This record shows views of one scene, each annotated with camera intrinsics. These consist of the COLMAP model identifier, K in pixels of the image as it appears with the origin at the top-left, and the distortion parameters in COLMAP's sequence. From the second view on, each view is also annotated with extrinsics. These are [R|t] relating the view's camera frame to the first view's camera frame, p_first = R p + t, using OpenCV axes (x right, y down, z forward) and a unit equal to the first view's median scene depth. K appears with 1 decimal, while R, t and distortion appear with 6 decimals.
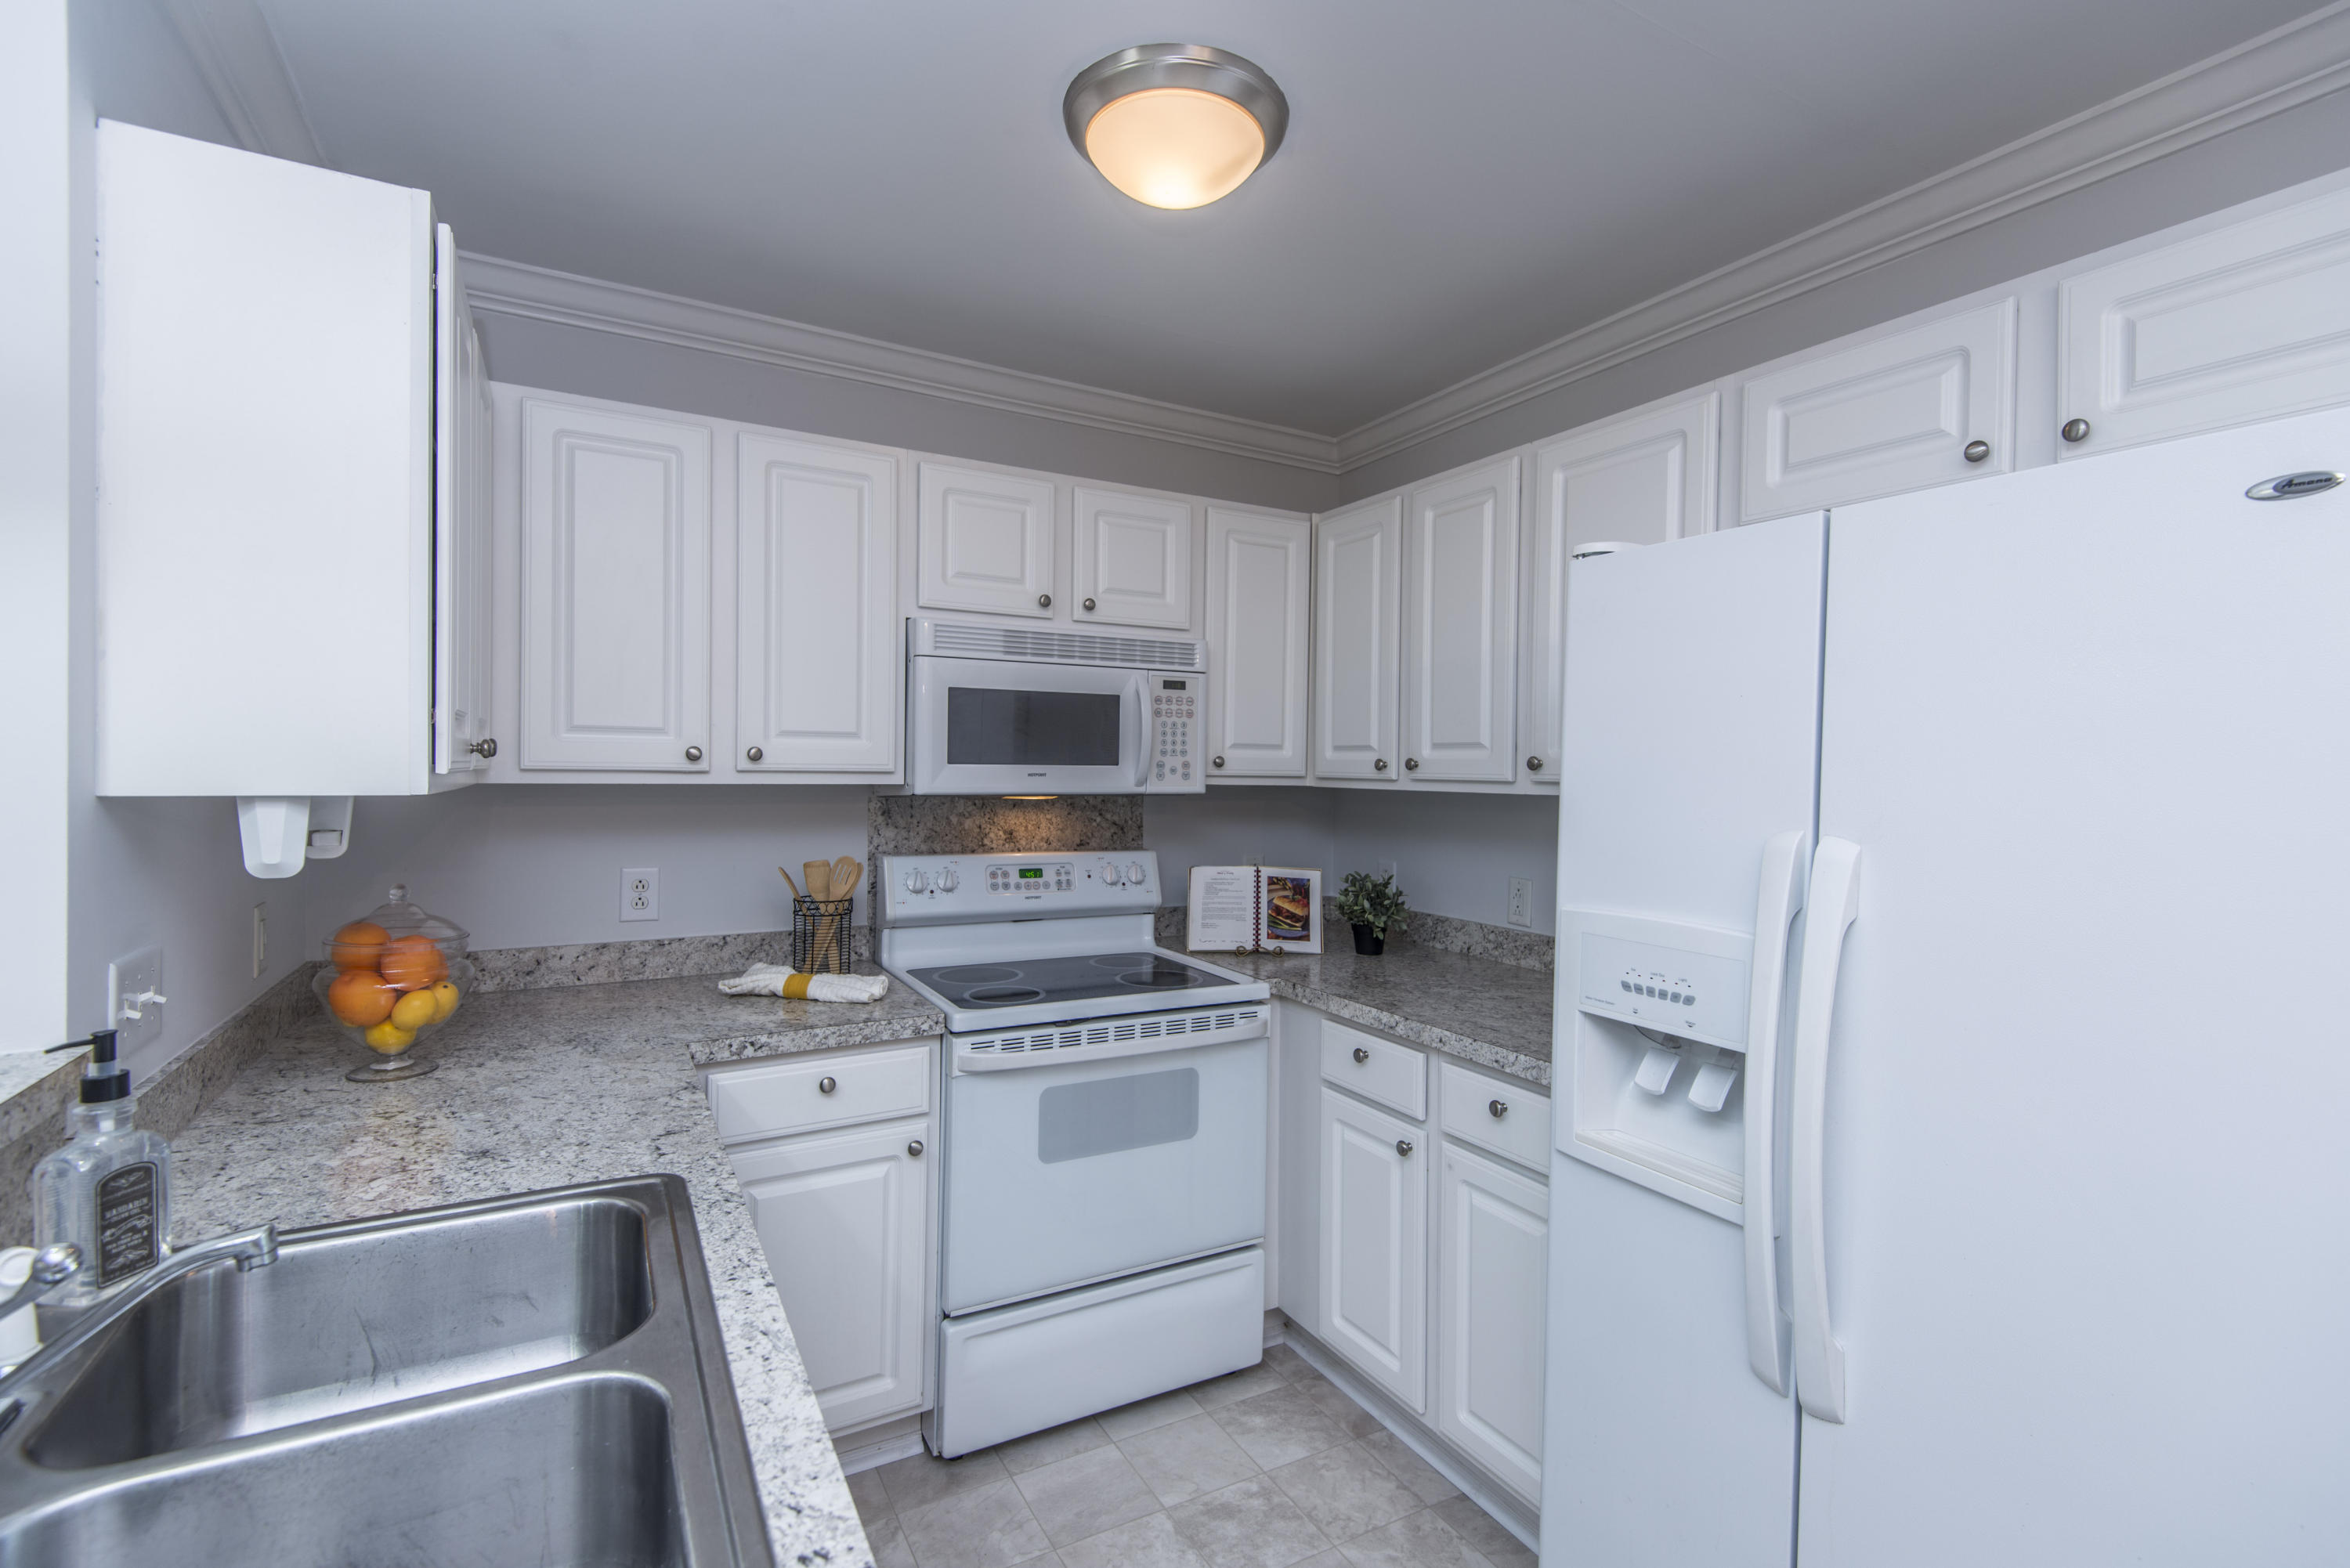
lens RADIAL K [[1054.8, 0, 1183.3], [0, 1054.8, 774.9], [0, 0, 1]] dist [0.038541, -0.021997]
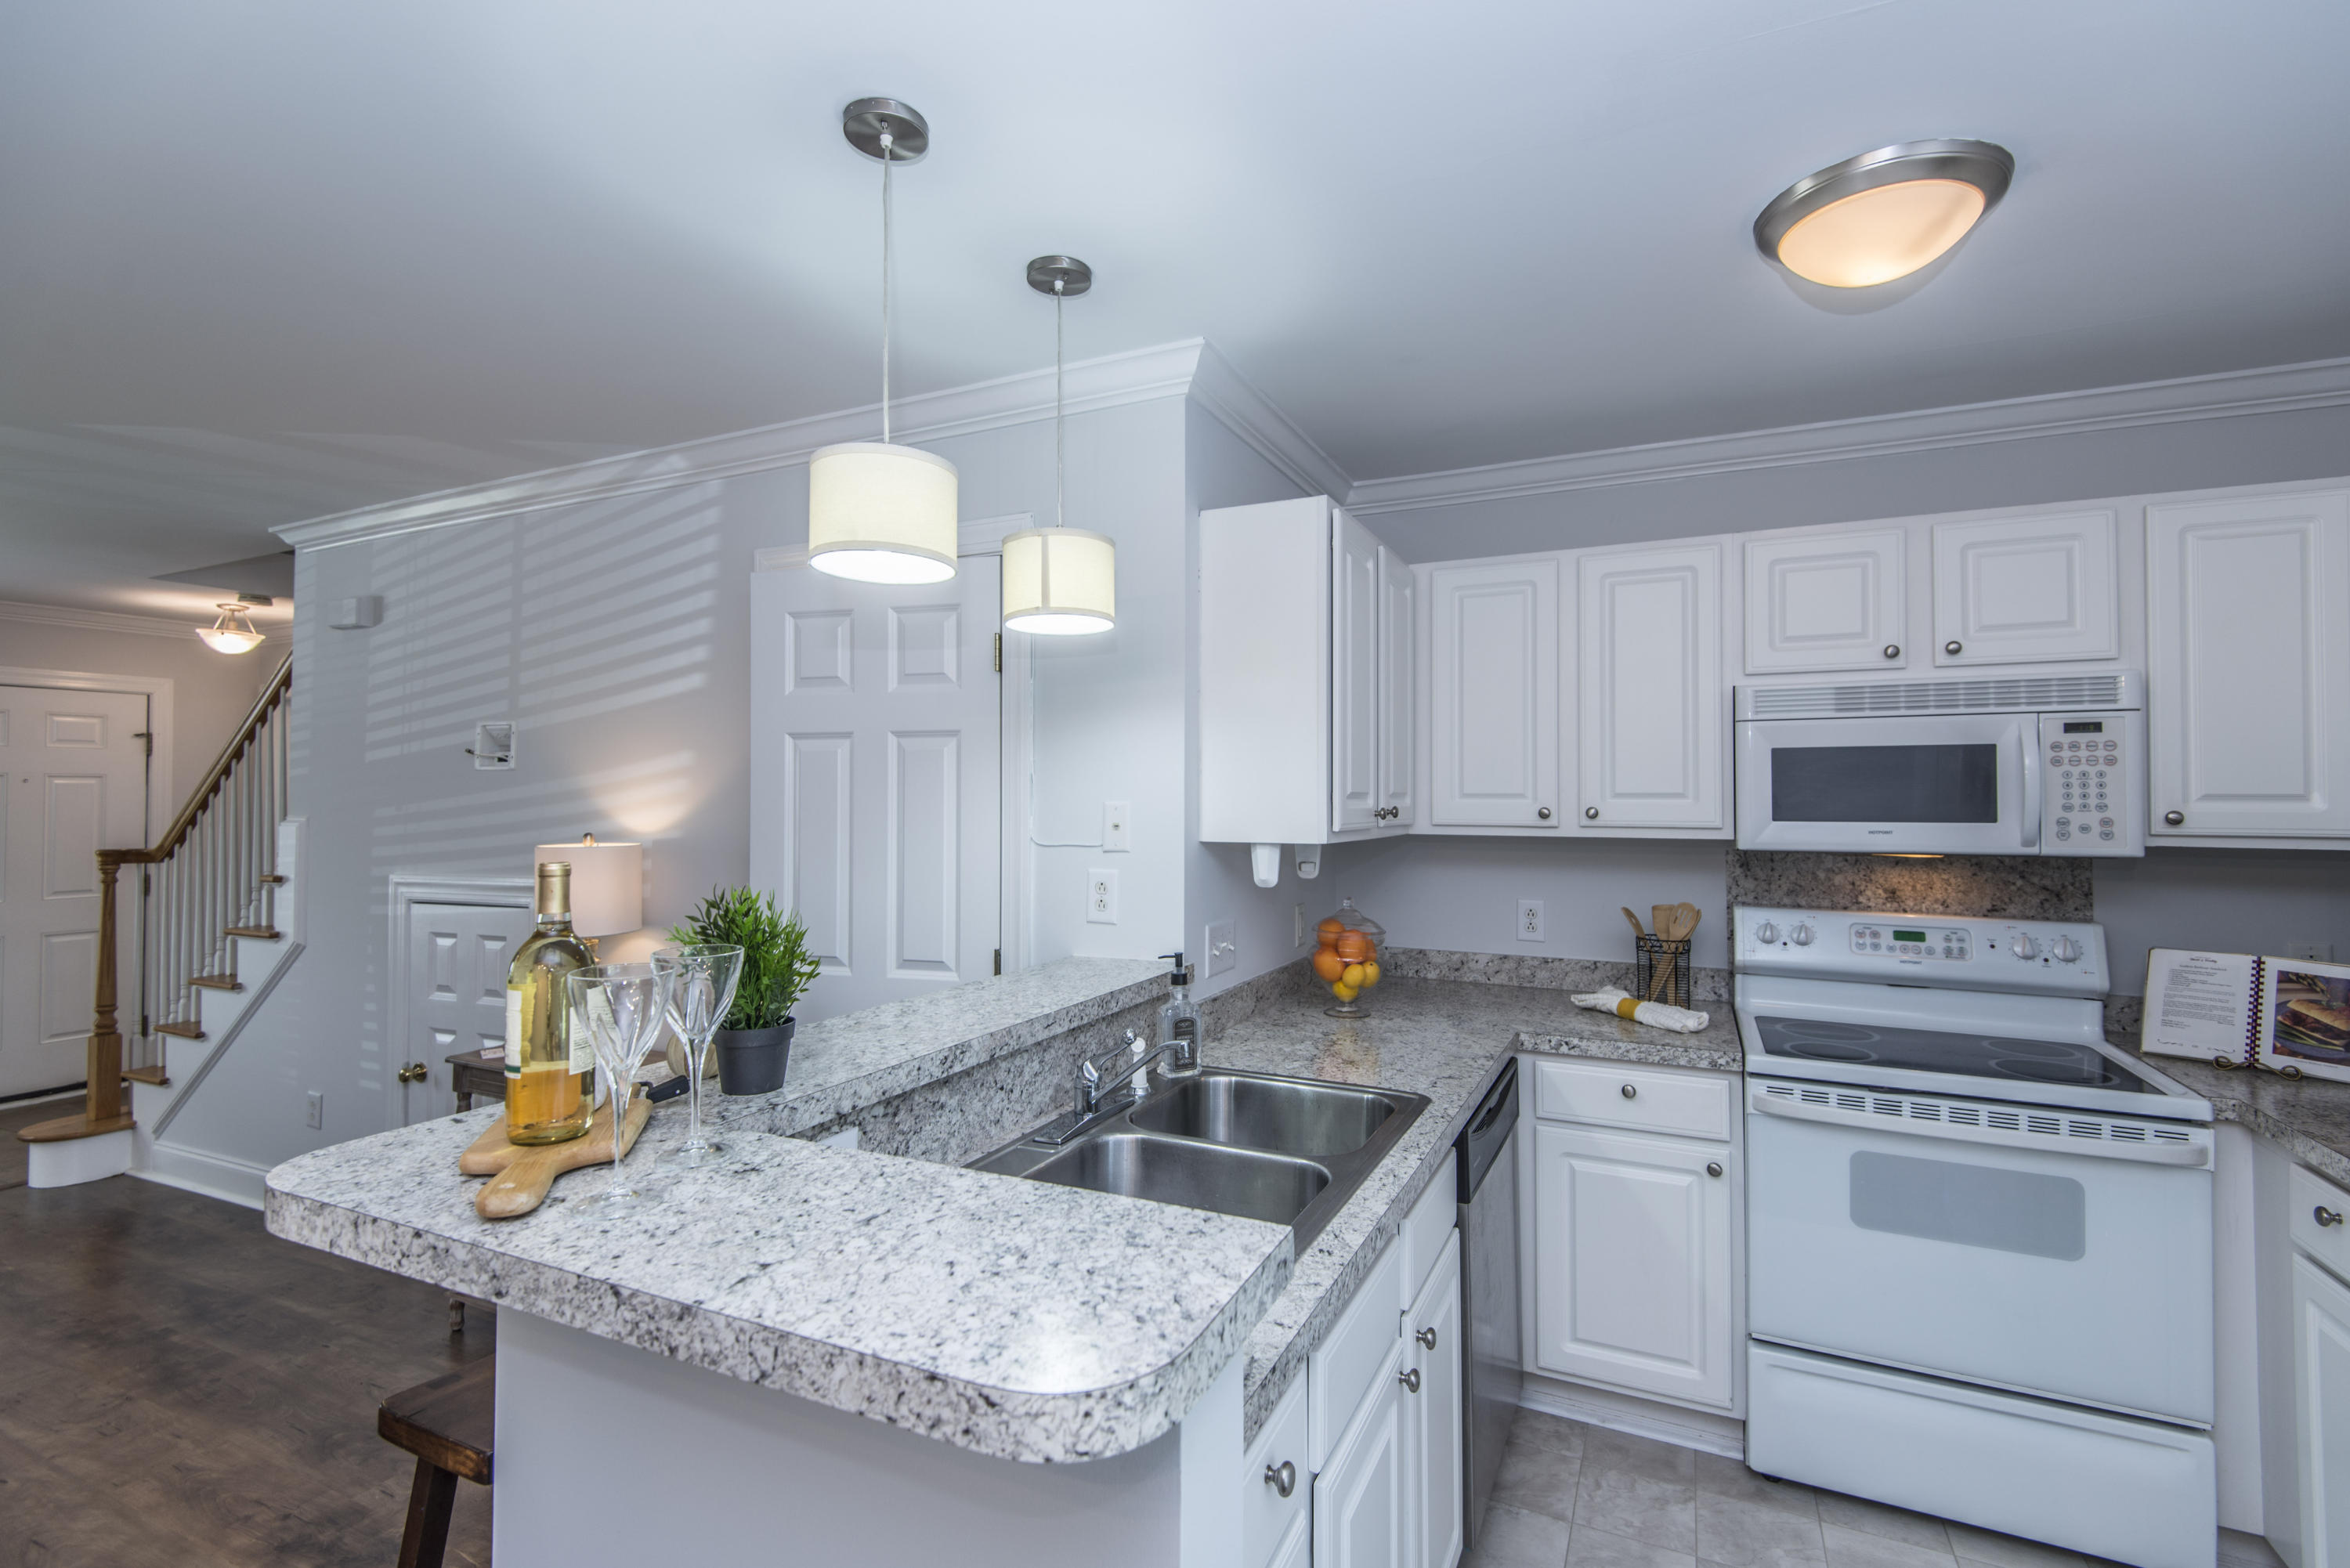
lens RADIAL K [[1054.8, 0, 1183.3], [0, 1054.8, 774.9], [0, 0, 1]] dist [0.038541, -0.021997]
pose [[0.576862, -0.030496, -0.816272, 0.293012], [-0.001181, 0.999271, -0.038167, -0.014613], [0.816840, 0.022981, 0.576406, -0.088865]]
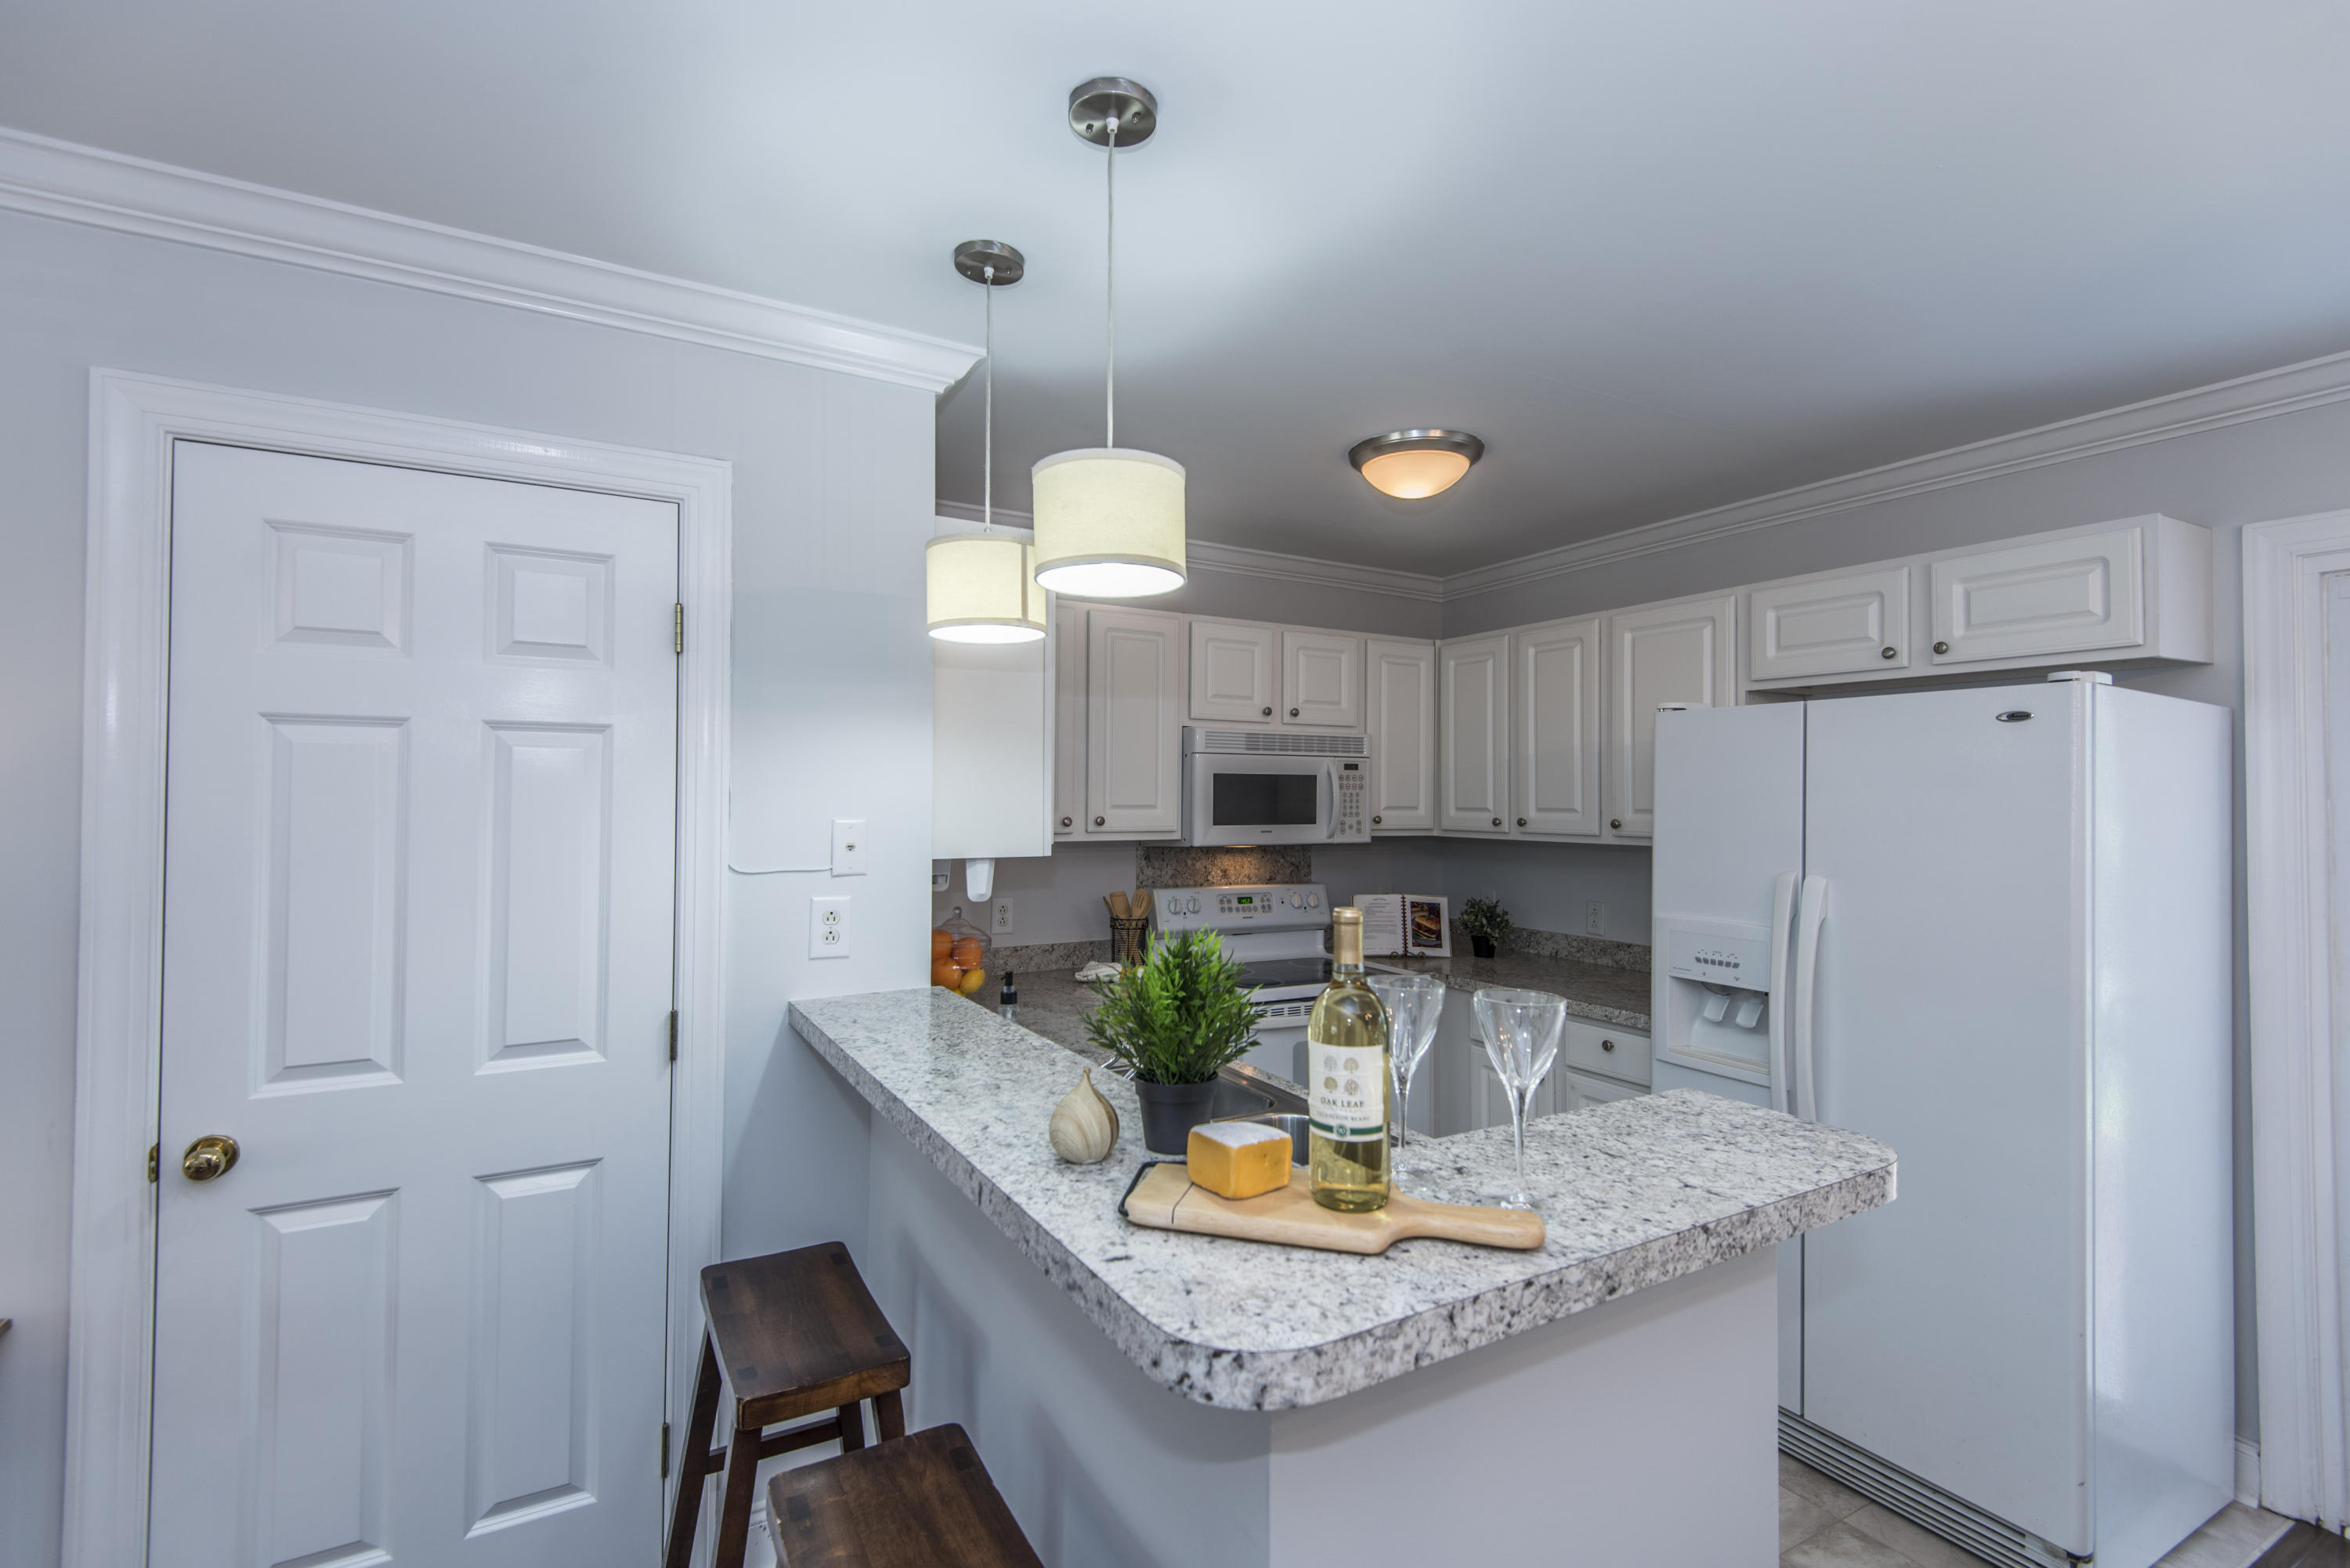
lens RADIAL K [[1054.8, 0, 1183.3], [0, 1054.8, 774.9], [0, 0, 1]] dist [0.038541, -0.021997]
pose [[0.999879, -0.006181, 0.014289, -0.271564], [0.006613, 0.999516, -0.030393, -0.034599], [-0.014094, 0.030484, 0.999436, -0.447767]]
